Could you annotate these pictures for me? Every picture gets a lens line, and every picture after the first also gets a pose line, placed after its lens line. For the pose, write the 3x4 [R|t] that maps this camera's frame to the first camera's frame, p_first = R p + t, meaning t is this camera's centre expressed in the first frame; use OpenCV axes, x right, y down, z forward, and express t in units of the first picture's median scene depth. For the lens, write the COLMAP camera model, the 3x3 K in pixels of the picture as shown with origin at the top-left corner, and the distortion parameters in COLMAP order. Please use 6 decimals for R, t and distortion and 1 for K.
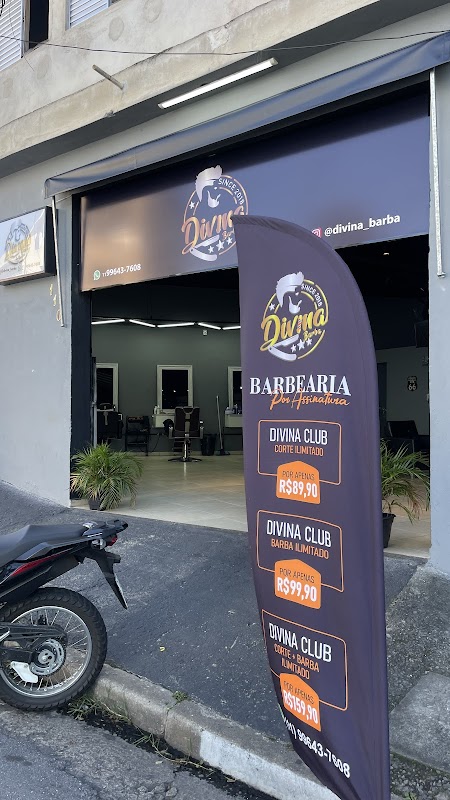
lens RADIAL K [[588.8, 0, 225.0], [0, 588.8, 383.5], [0, 0, 1]] dist [0.102602, -0.129722]
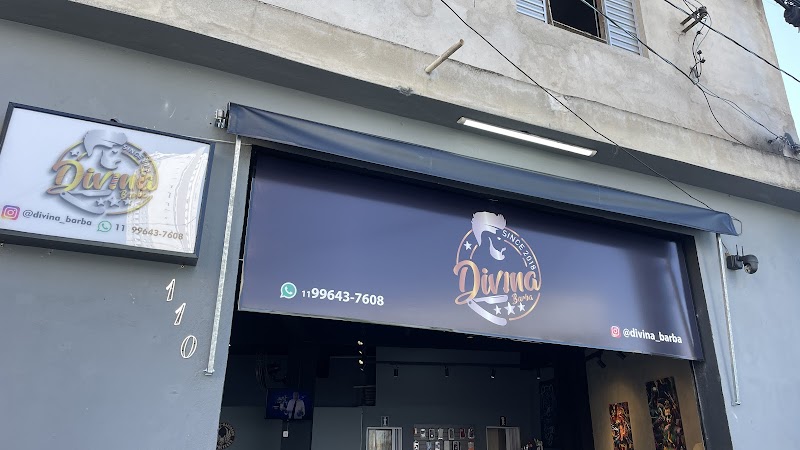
lens RADIAL K [[588.8, 0, 400.0], [0, 588.8, 225.0], [0, 0, 1]] dist [0.102602, -0.129722]
pose [[0.505426, 0.326570, 0.798684, -0.738919], [-0.046124, 0.934515, -0.352921, -0.050916], [-0.861636, 0.141537, 0.487391, 0.711716]]
